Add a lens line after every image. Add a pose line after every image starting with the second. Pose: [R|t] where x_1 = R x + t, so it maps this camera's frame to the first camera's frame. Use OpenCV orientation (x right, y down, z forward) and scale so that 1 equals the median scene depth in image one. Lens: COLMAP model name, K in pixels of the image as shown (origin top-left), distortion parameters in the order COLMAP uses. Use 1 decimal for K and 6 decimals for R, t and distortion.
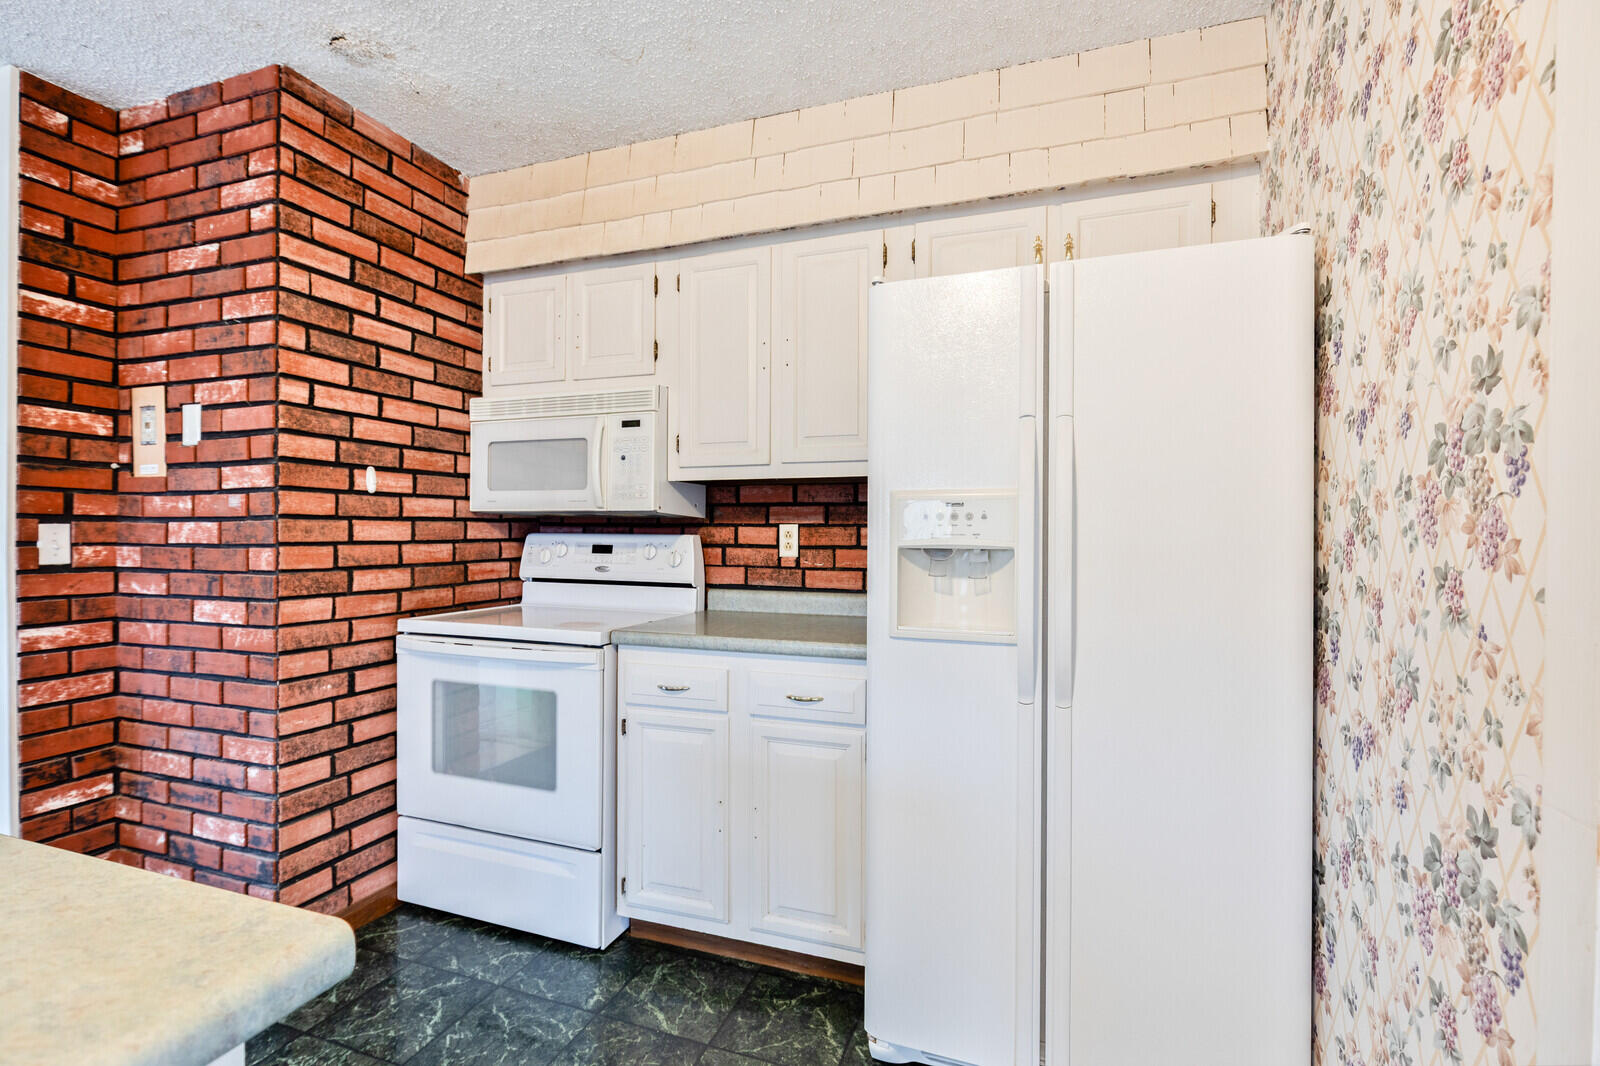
lens RADIAL K [[723.6, 0, 790.7], [0, 723.6, 534.6], [0, 0, 1]] dist [-0.000144, -0.001098]
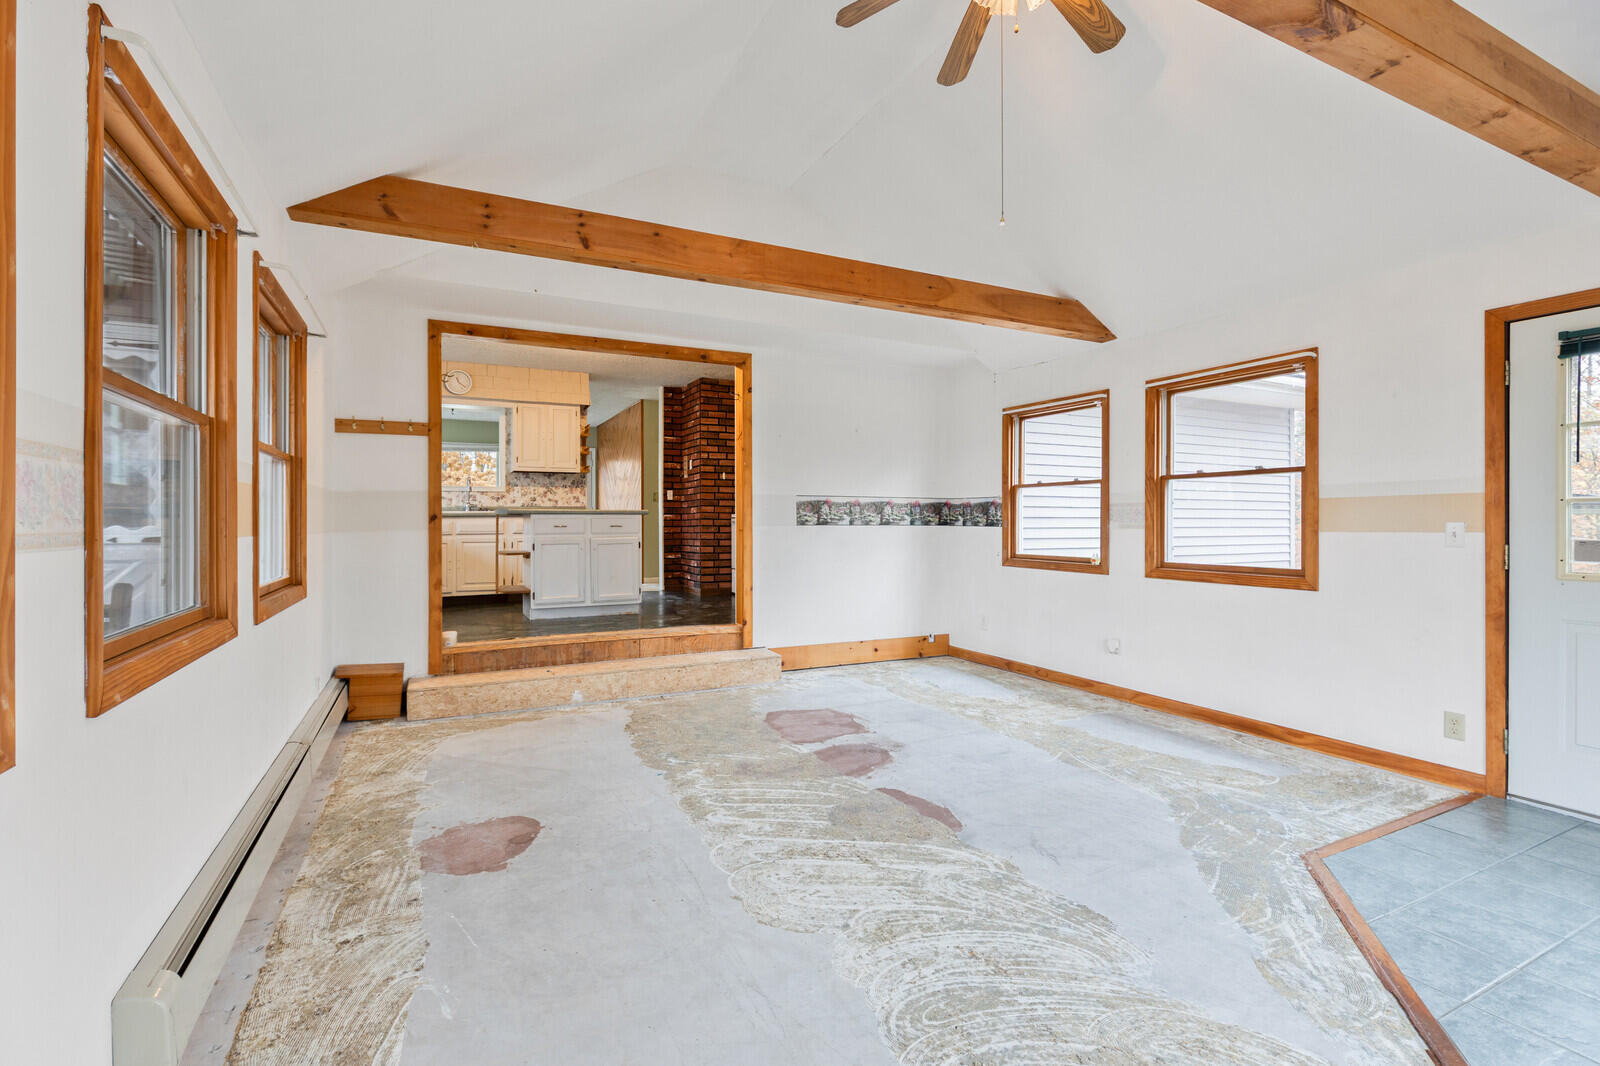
lens RADIAL K [[723.6, 0, 792.9], [0, 723.6, 519.3], [0, 0, 1]] dist [-0.000144, -0.001098]
pose [[0.722890, -0.012375, -0.690852, 2.358603], [0.002465, 0.999879, -0.015332, 0.215402], [0.690959, 0.009381, 0.722833, -1.518174]]
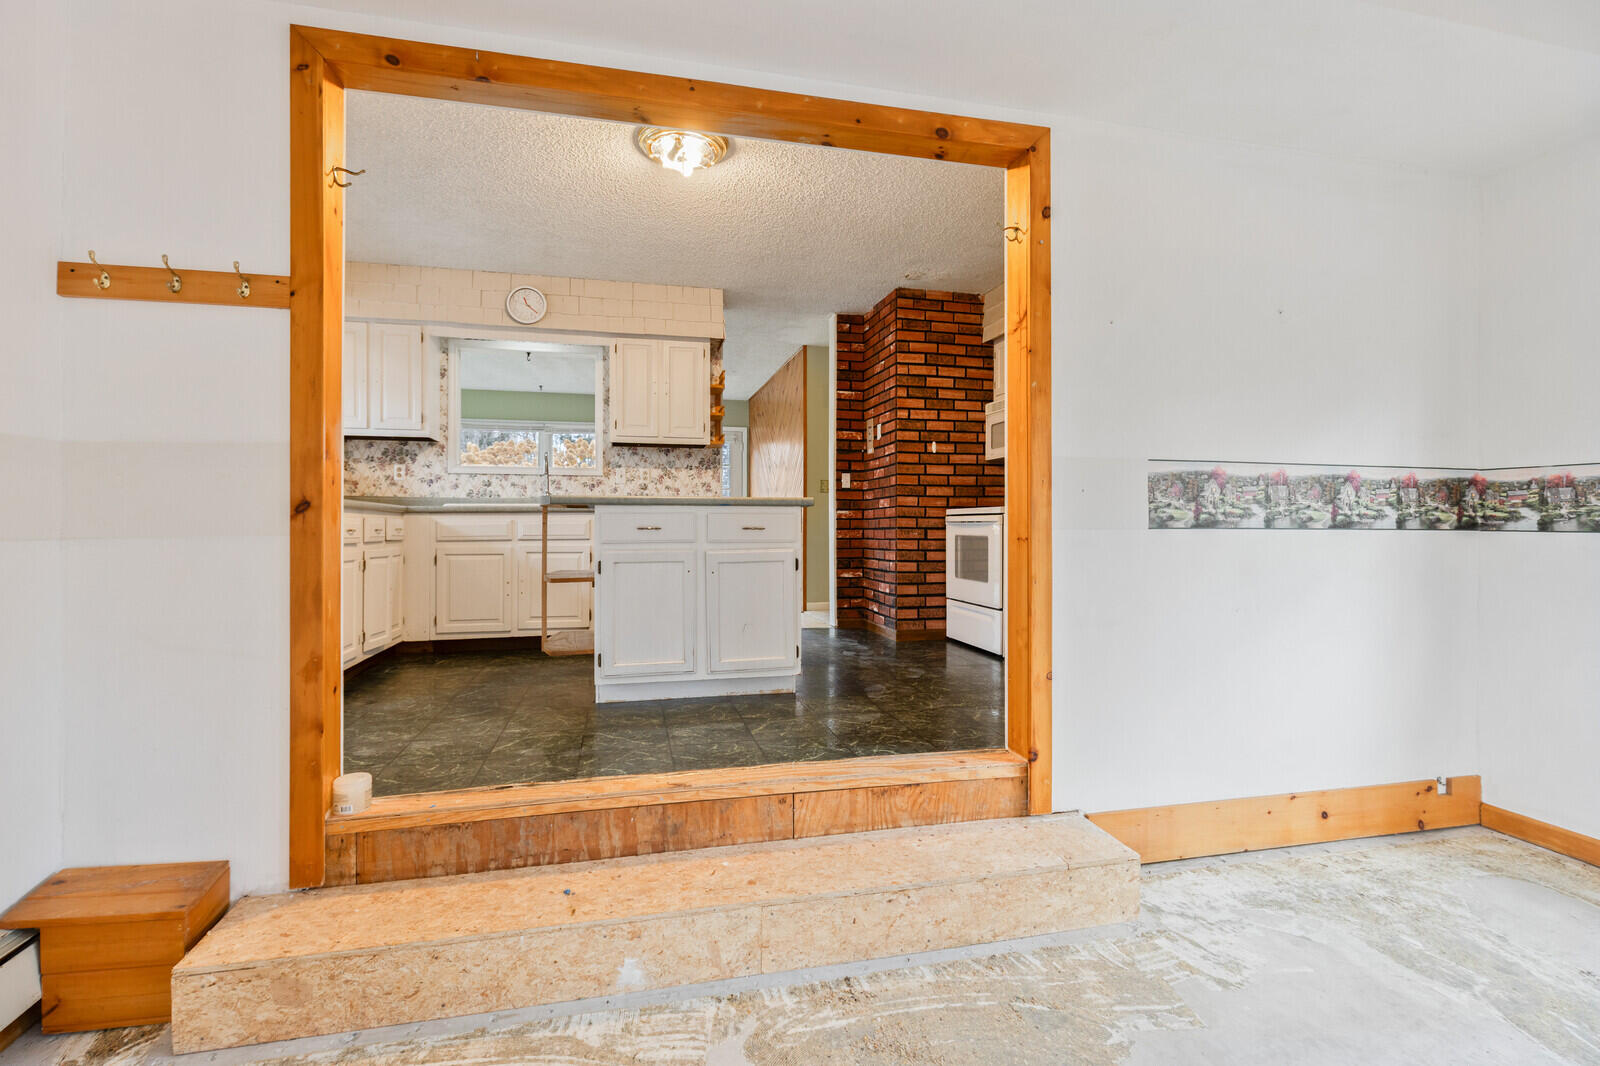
lens RADIAL K [[723.6, 0, 791.3], [0, 723.6, 524.2], [0, 0, 1]] dist [-0.000144, -0.001098]
pose [[0.548873, -0.006488, -0.835881, 1.141550], [-0.003693, 0.999941, -0.010187, 0.202807], [0.835898, 0.008678, 0.548817, -0.667794]]
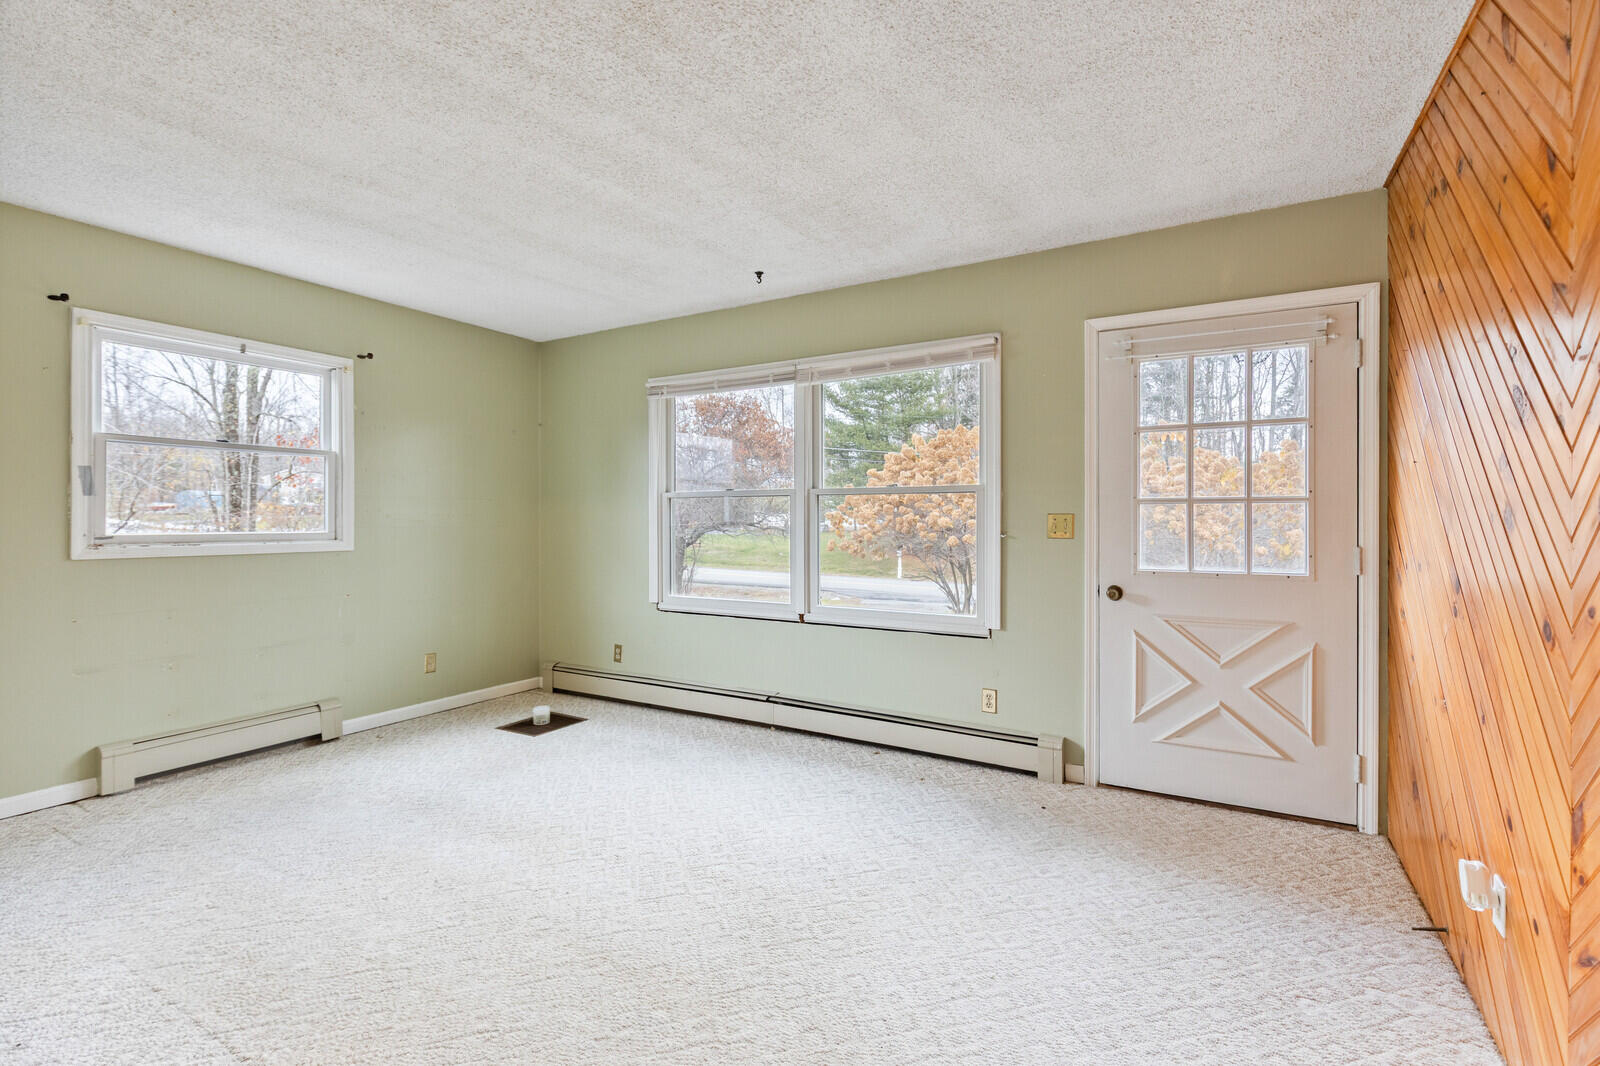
lens RADIAL K [[723.6, 0, 786.4], [0, 723.6, 521.7], [0, 0, 1]] dist [-0.000144, -0.001098]
pose [[-0.186634, -0.002282, -0.982427, -1.295343], [-0.006922, 0.999976, -0.001008, -0.006873], [0.982405, 0.006612, -0.186645, 0.763212]]
